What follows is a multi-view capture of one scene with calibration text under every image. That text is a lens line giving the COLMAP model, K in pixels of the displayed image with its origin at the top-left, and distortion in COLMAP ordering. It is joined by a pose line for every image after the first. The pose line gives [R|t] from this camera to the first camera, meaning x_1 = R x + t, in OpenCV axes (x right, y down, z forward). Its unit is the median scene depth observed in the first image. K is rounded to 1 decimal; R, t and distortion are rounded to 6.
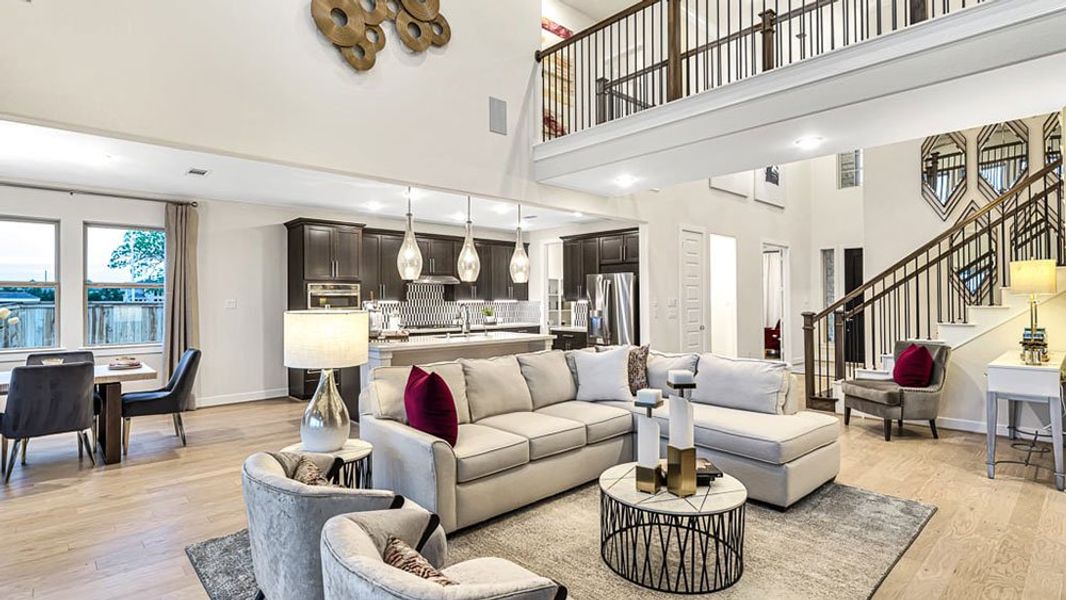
lens RADIAL K [[538.7, 0, 539.6], [0, 538.7, 295.1], [0, 0, 1]] dist [0.004332, -0.003125]
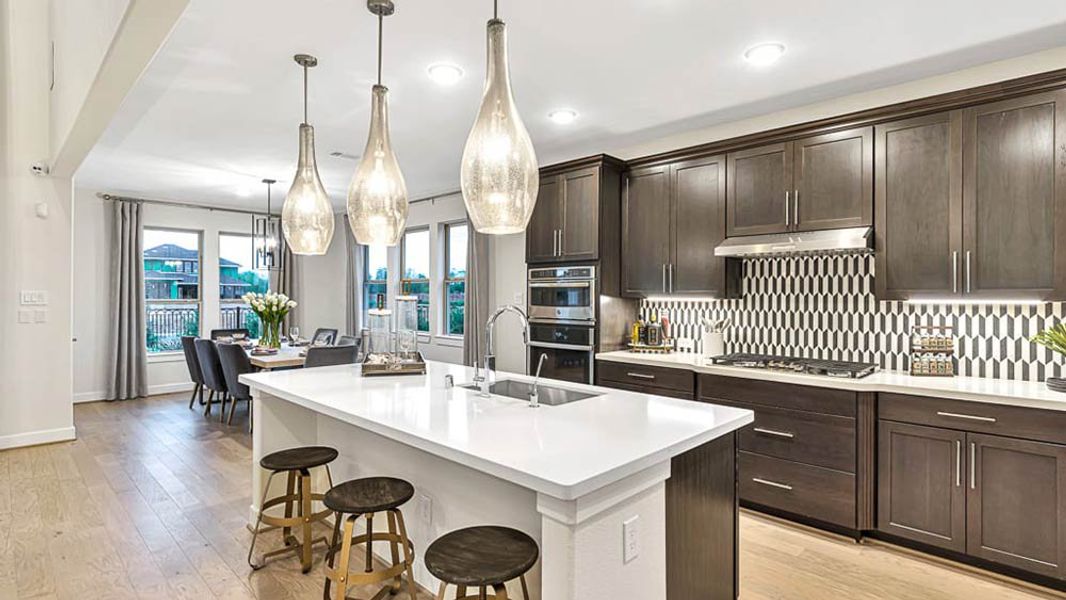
lens RADIAL K [[538.7, 0, 536.1], [0, 538.7, 304.9], [0, 0, 1]] dist [0.004332, -0.003125]
pose [[0.018420, 0.021051, -0.999609, 0.195818], [0.005820, 0.999759, 0.021161, 0.006681], [0.999813, -0.006208, 0.018293, 0.836884]]
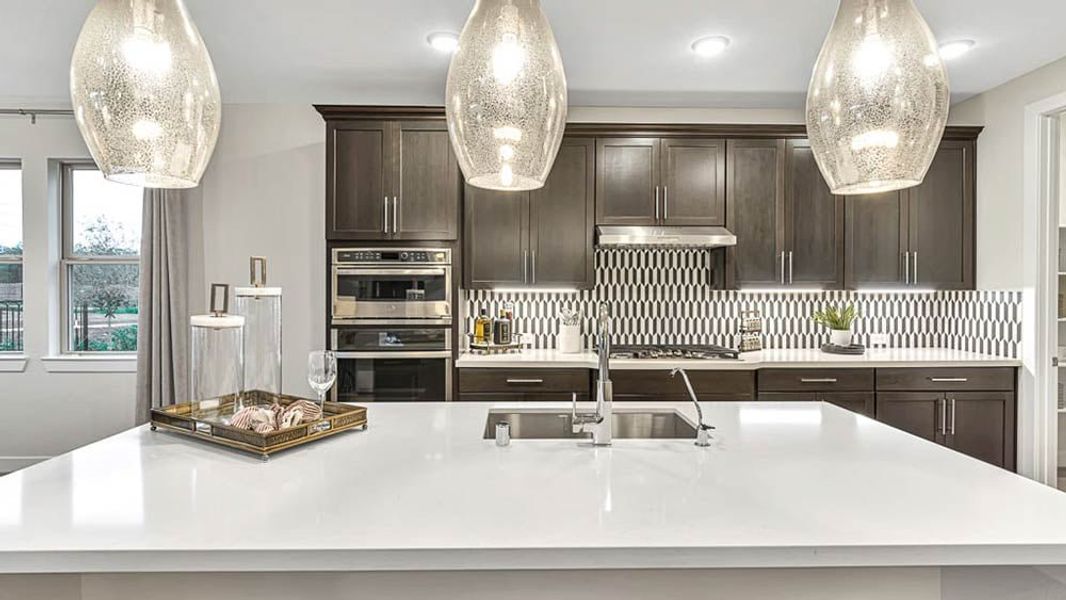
lens RADIAL K [[538.7, 0, 535.3], [0, 538.7, 295.6], [0, 0, 1]] dist [0.004332, -0.003125]
pose [[0.733181, 0.015827, -0.679849, 0.008617], [0.002095, 0.999672, 0.025531, 0.005709], [0.680030, -0.020143, 0.732908, 0.655358]]
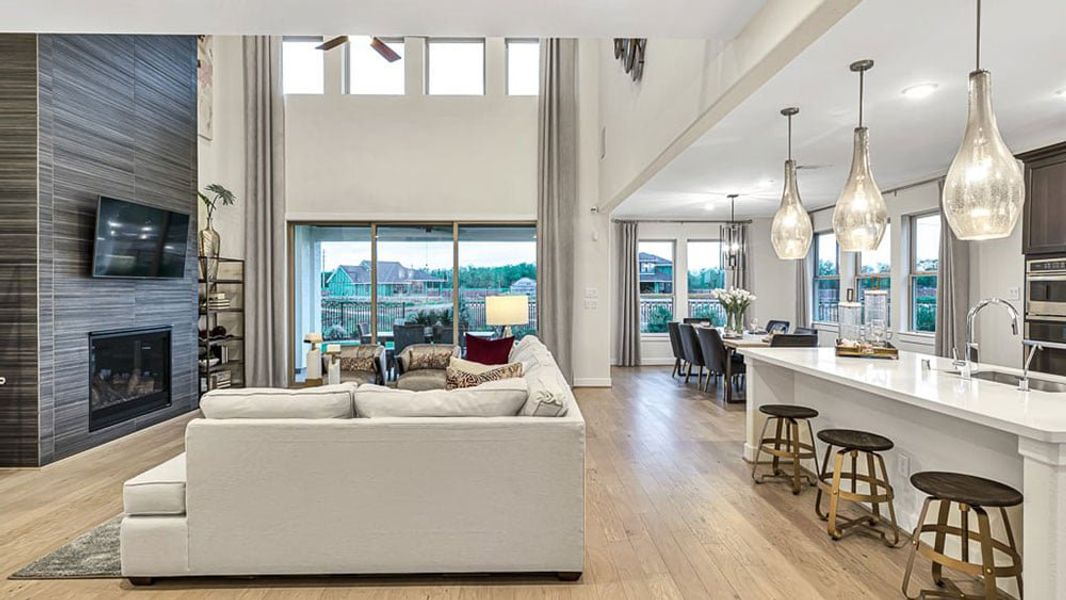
lens RADIAL K [[538.7, 0, 523.3], [0, 538.7, 290.3], [0, 0, 1]] dist [0.004332, -0.003125]
pose [[-0.688583, 0.002049, -0.725155, 0.328299], [0.007537, 0.999962, -0.004332, 0.007595], [0.725119, -0.008448, -0.688572, 0.845430]]
